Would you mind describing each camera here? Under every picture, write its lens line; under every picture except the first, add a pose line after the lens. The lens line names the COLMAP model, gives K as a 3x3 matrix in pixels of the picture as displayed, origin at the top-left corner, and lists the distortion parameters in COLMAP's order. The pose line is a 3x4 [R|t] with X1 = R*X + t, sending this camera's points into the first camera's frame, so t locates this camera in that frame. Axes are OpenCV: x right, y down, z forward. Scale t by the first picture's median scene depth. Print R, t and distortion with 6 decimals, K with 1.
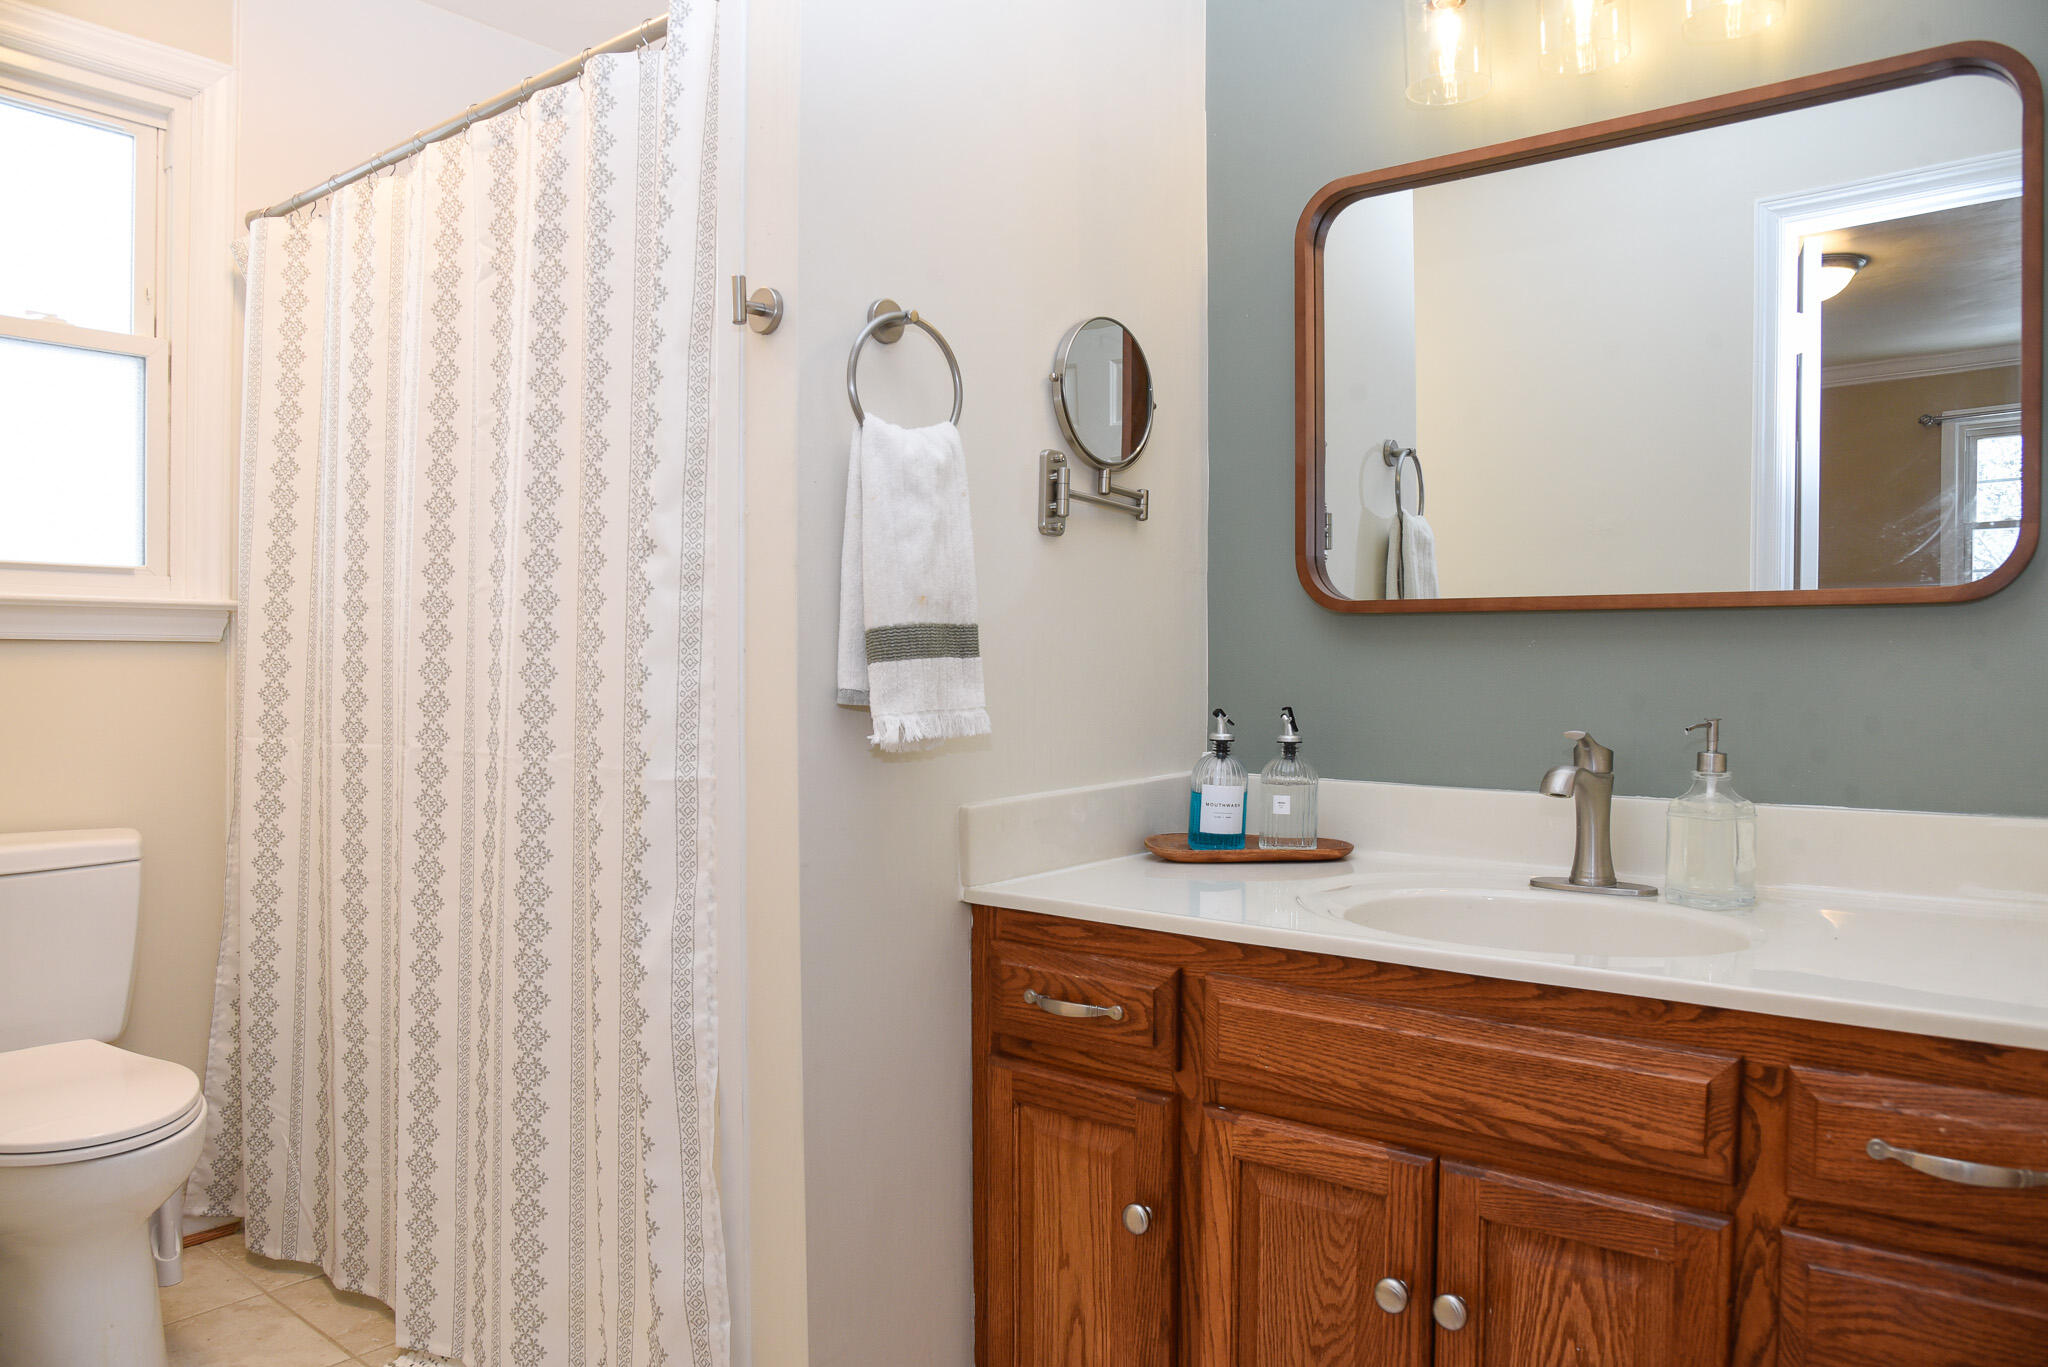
lens RADIAL K [[1374.6, 0, 1006.3], [0, 1374.6, 674.1], [0, 0, 1]] dist [-0.110550, 0.057483]
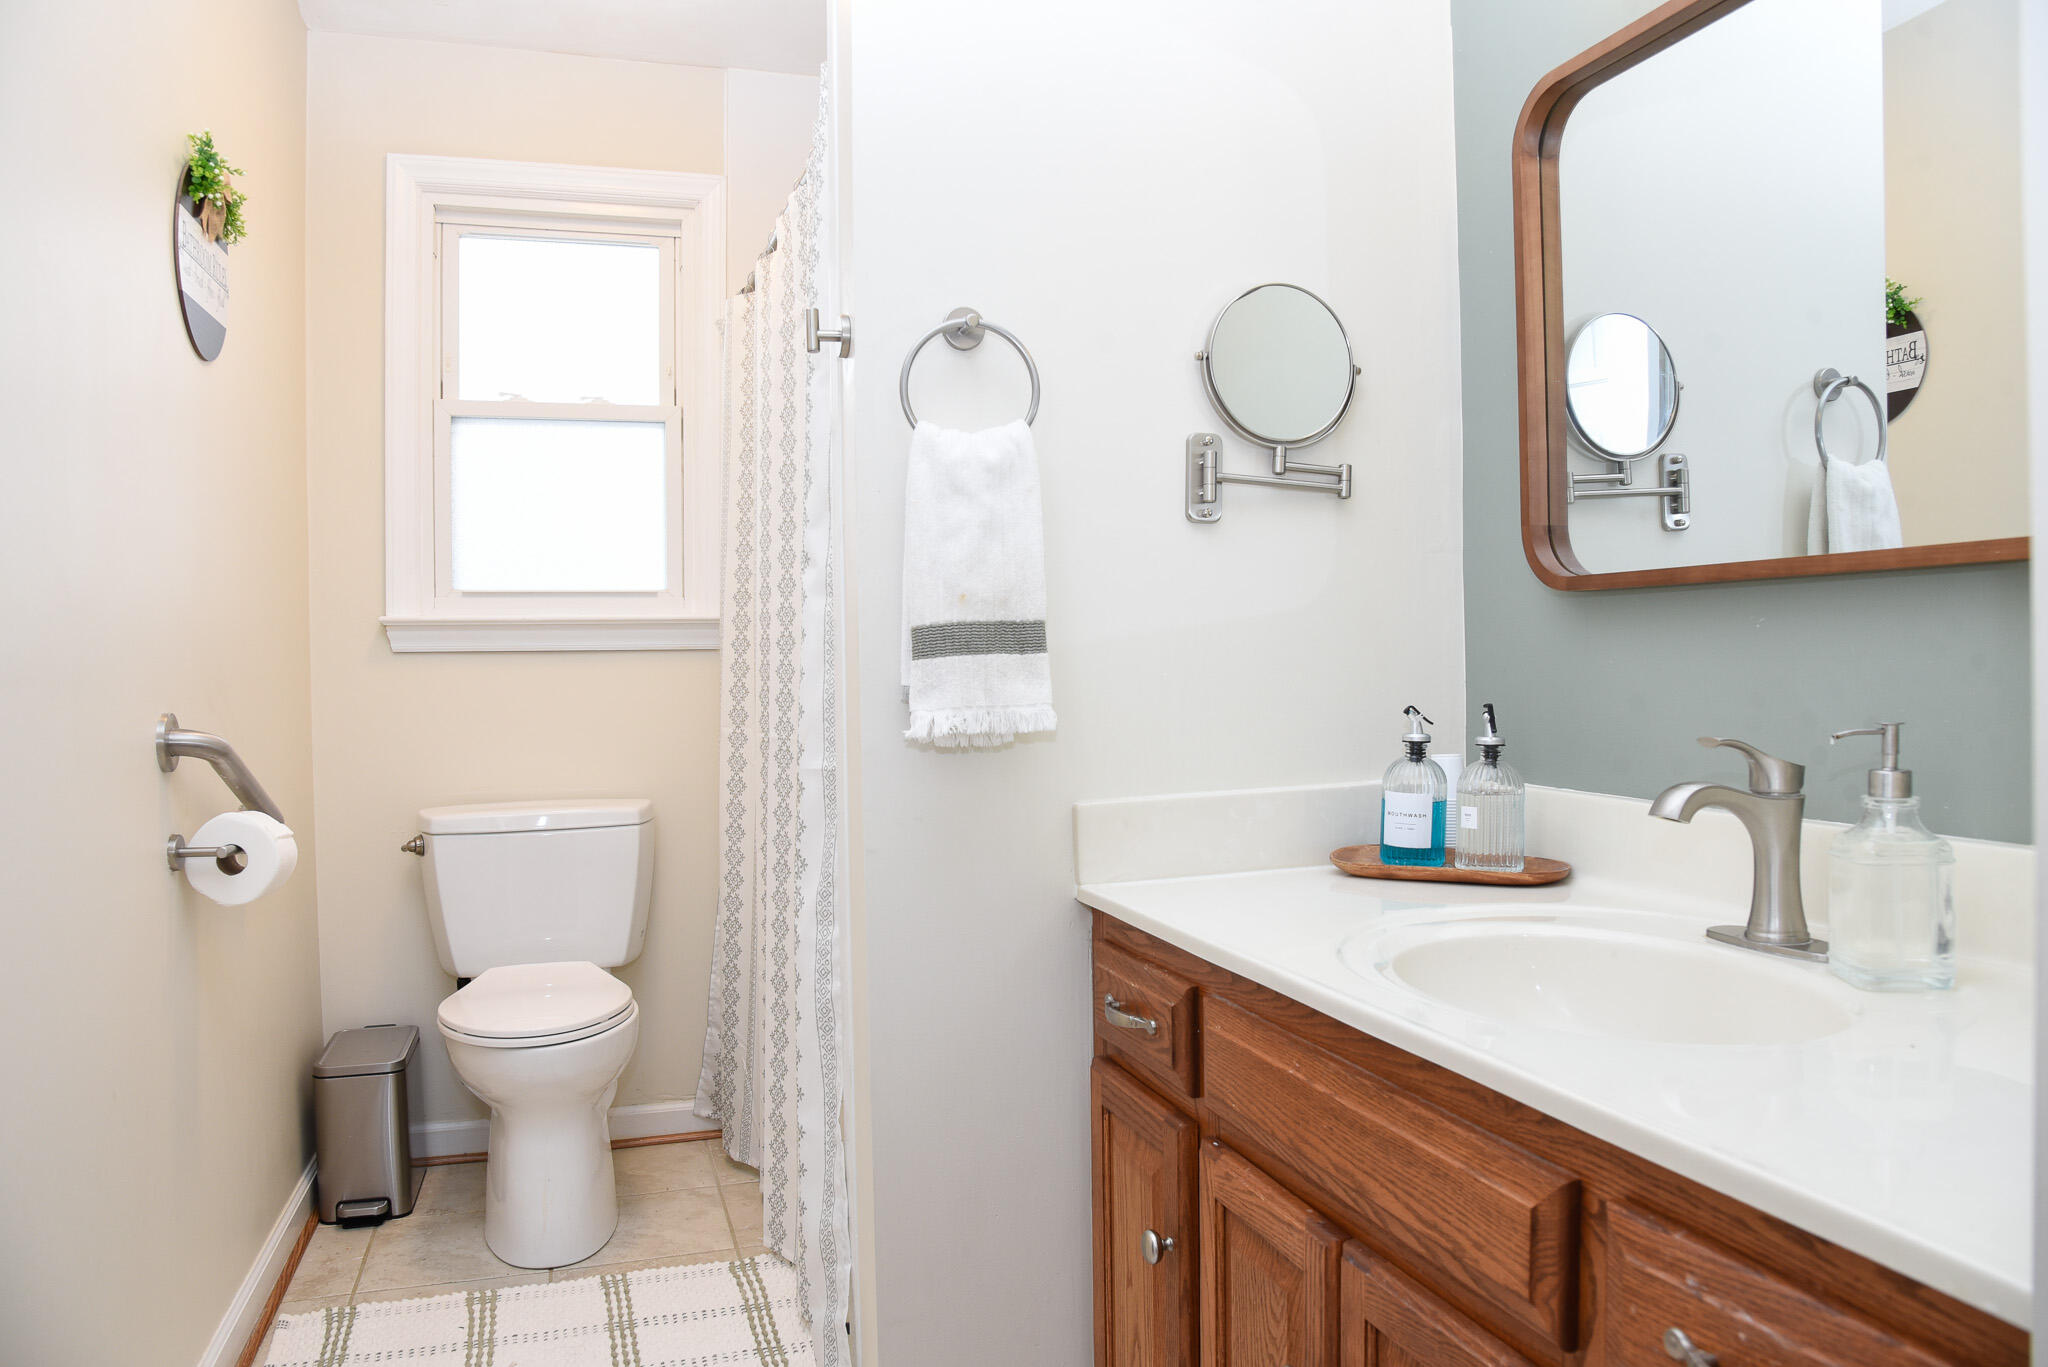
lens RADIAL K [[1374.6, 0, 1006.3], [0, 1374.6, 674.1], [0, 0, 1]] dist [-0.110550, 0.057483]
pose [[0.839302, -0.009266, -0.543586, 0.499115], [0.010820, 0.999941, -0.000339, 0.002999], [0.543557, -0.005597, 0.839354, 0.150306]]
